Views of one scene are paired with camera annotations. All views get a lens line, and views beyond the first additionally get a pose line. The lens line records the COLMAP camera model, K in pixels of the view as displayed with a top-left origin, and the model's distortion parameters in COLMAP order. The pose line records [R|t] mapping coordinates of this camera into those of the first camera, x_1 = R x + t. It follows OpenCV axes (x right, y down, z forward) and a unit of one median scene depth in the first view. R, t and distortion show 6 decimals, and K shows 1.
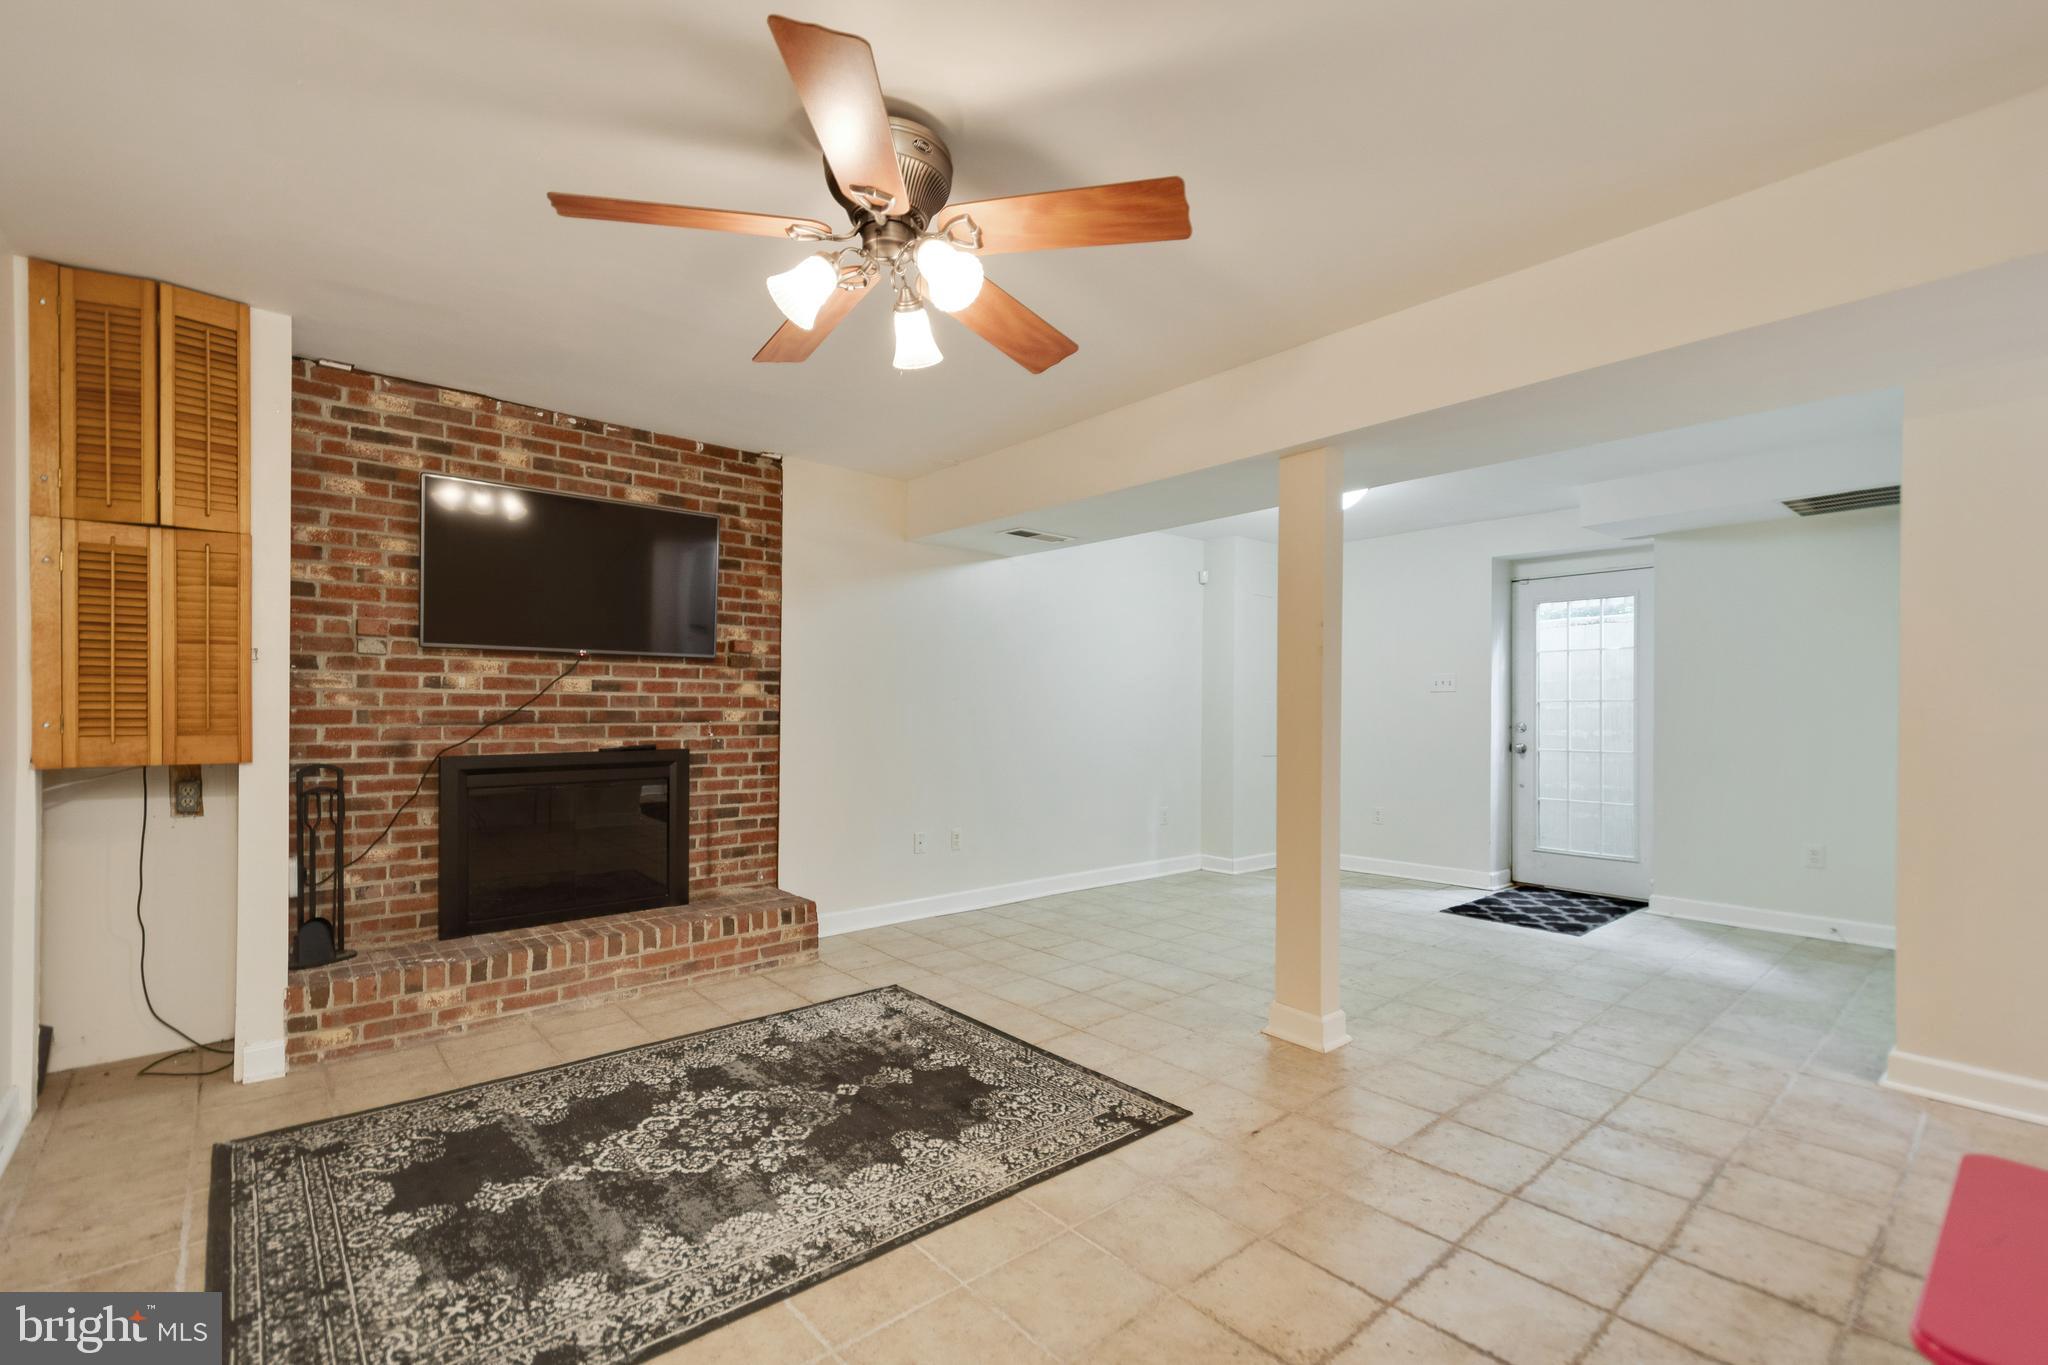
lens RADIAL K [[905.8, 0, 1039.3], [0, 905.8, 696.8], [0, 0, 1]] dist [0.026385, -0.010316]
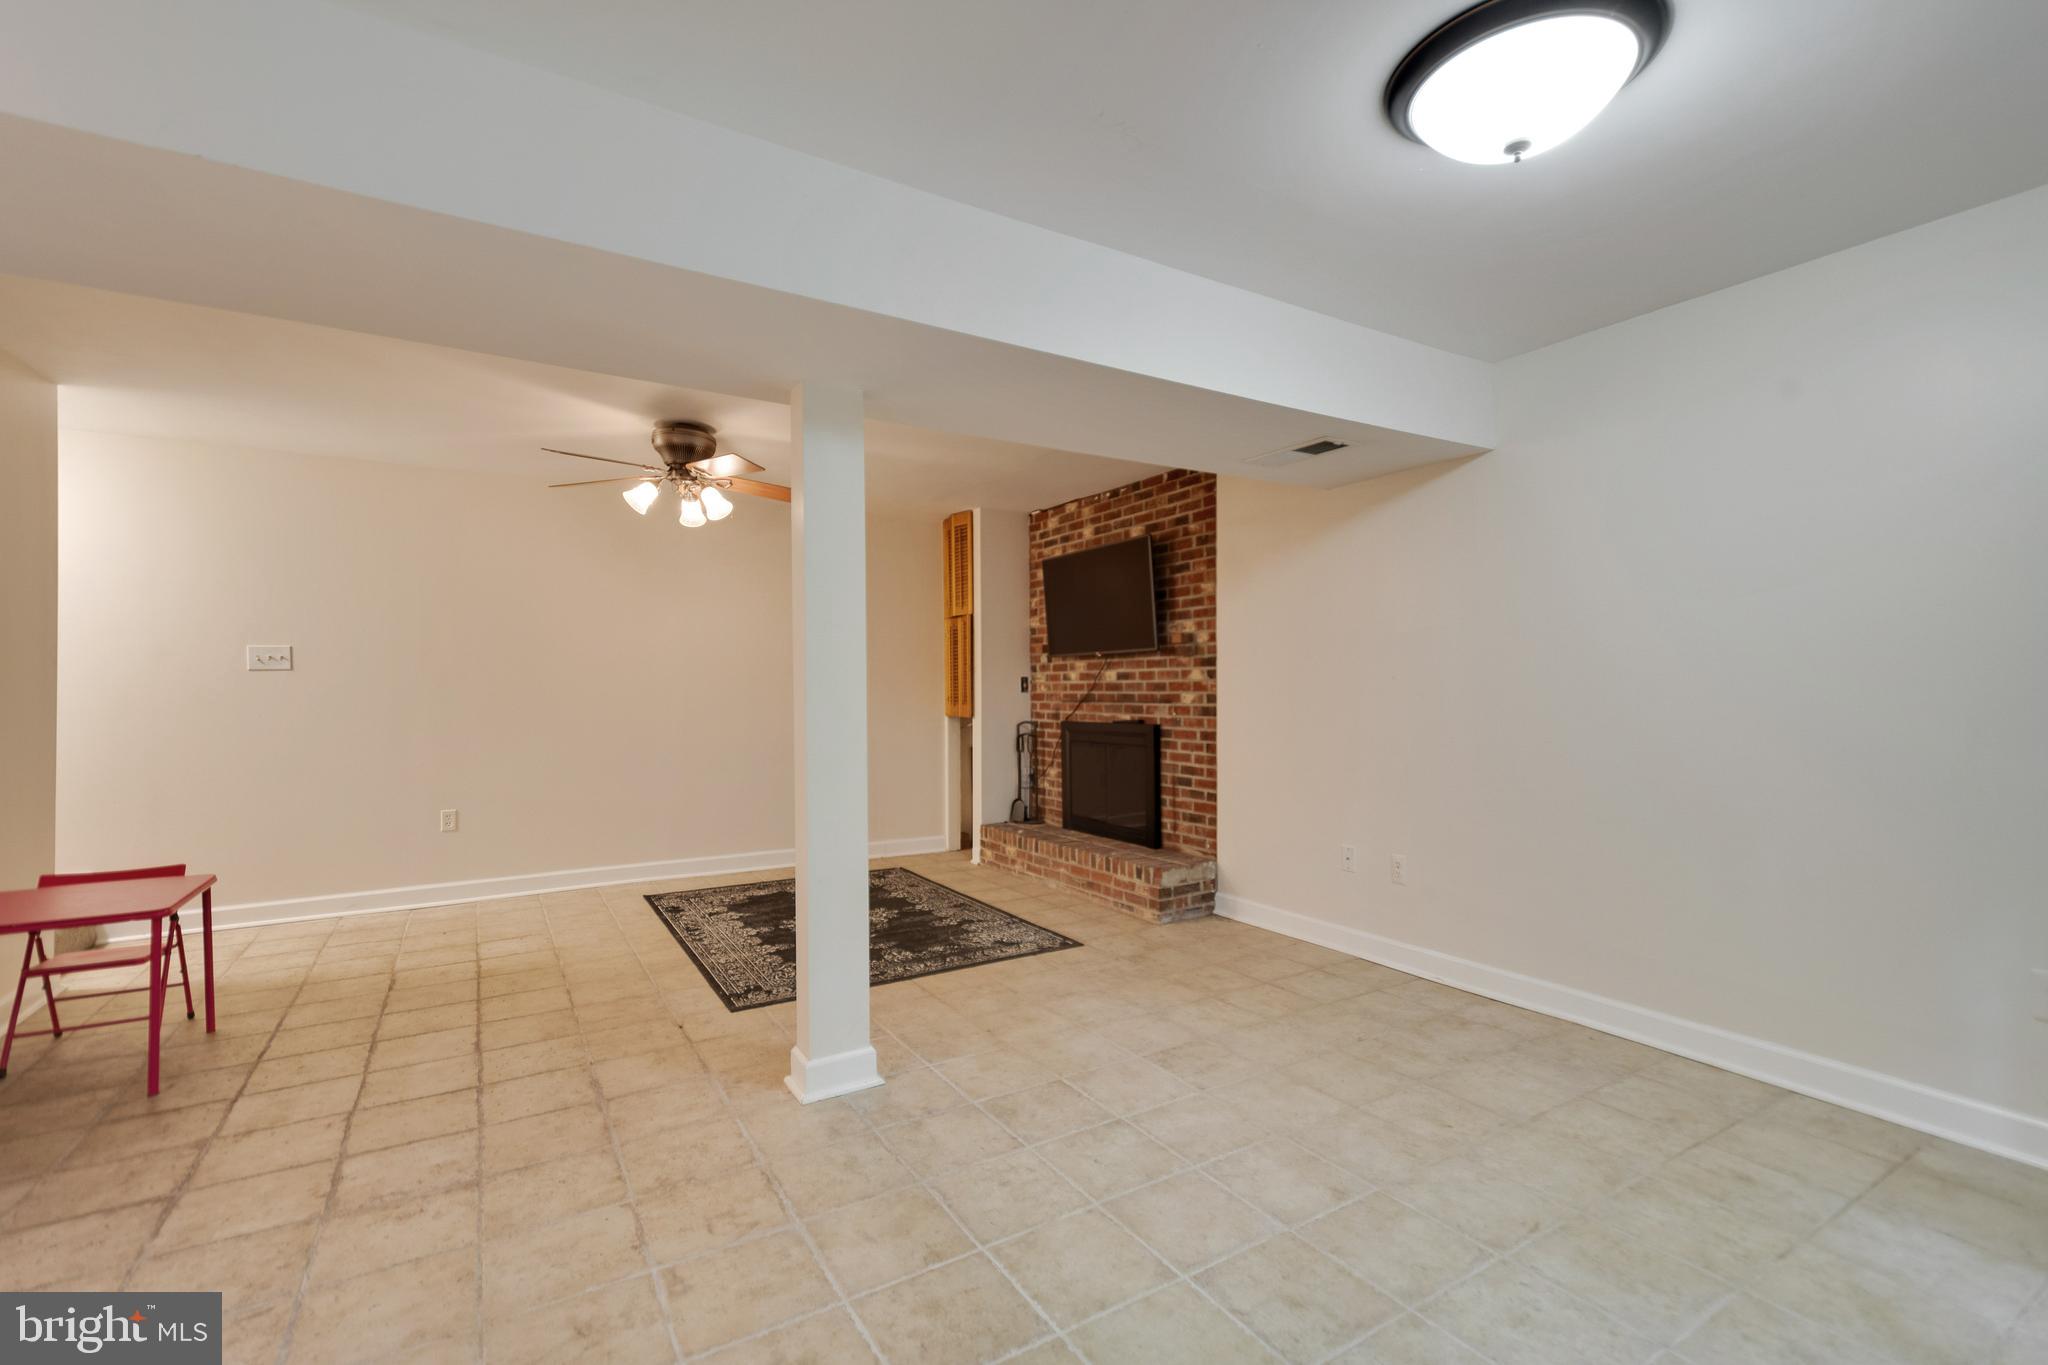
lens RADIAL K [[905.8, 0, 1039.3], [0, 905.8, 696.8], [0, 0, 1]] dist [0.026385, -0.010316]
pose [[-0.179396, 0.005309, -0.983763, 0.887067], [0.018134, 0.999833, 0.002089, 0.013904], [0.983610, -0.017464, -0.179462, 1.096537]]
